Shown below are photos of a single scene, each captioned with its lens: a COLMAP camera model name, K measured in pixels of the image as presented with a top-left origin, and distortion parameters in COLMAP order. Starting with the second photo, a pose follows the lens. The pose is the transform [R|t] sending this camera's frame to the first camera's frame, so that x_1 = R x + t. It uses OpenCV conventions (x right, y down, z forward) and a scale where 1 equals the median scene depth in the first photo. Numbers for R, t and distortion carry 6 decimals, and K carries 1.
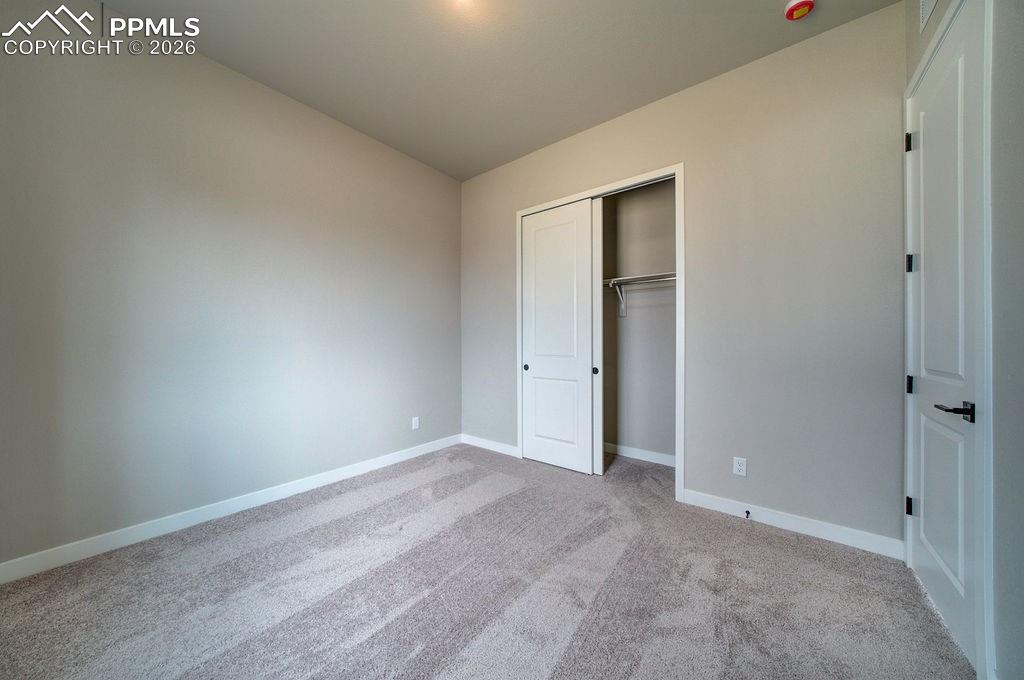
lens RADIAL K [[327.6, 0, 506.7], [0, 327.6, 343.0], [0, 0, 1]] dist [-0.009995, -0.000070]
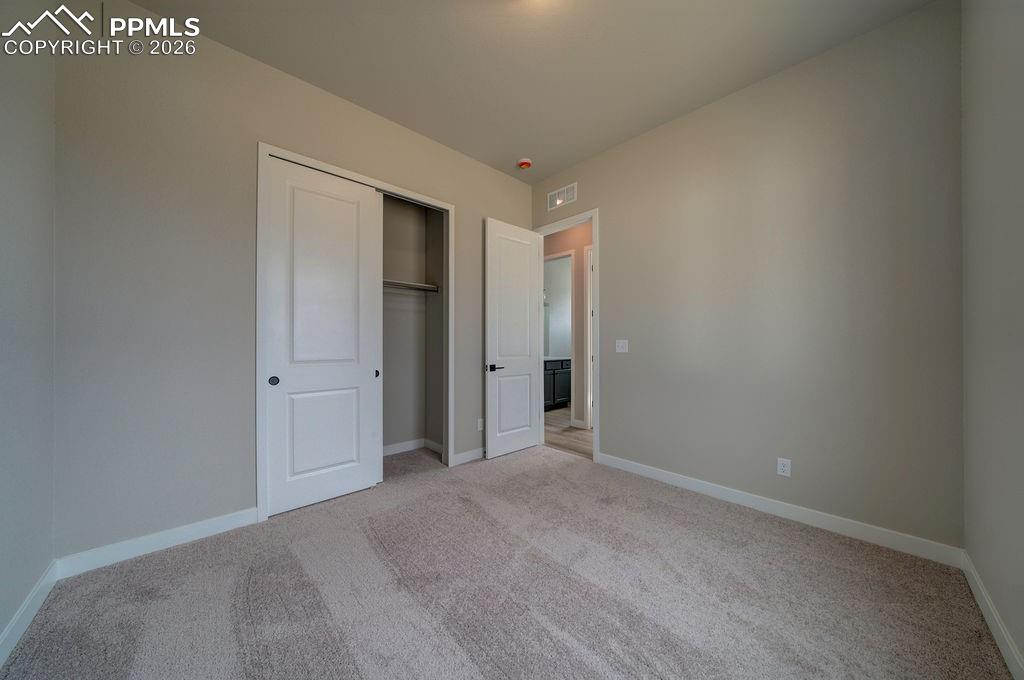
lens RADIAL K [[327.6, 0, 506.7], [0, 327.6, 343.0], [0, 0, 1]] dist [-0.009995, -0.000070]
pose [[0.156542, 0.000872, 0.987671, -0.575448], [-0.004275, 0.999991, -0.000205, -0.005194], [-0.987662, -0.004190, 0.156545, 0.463991]]
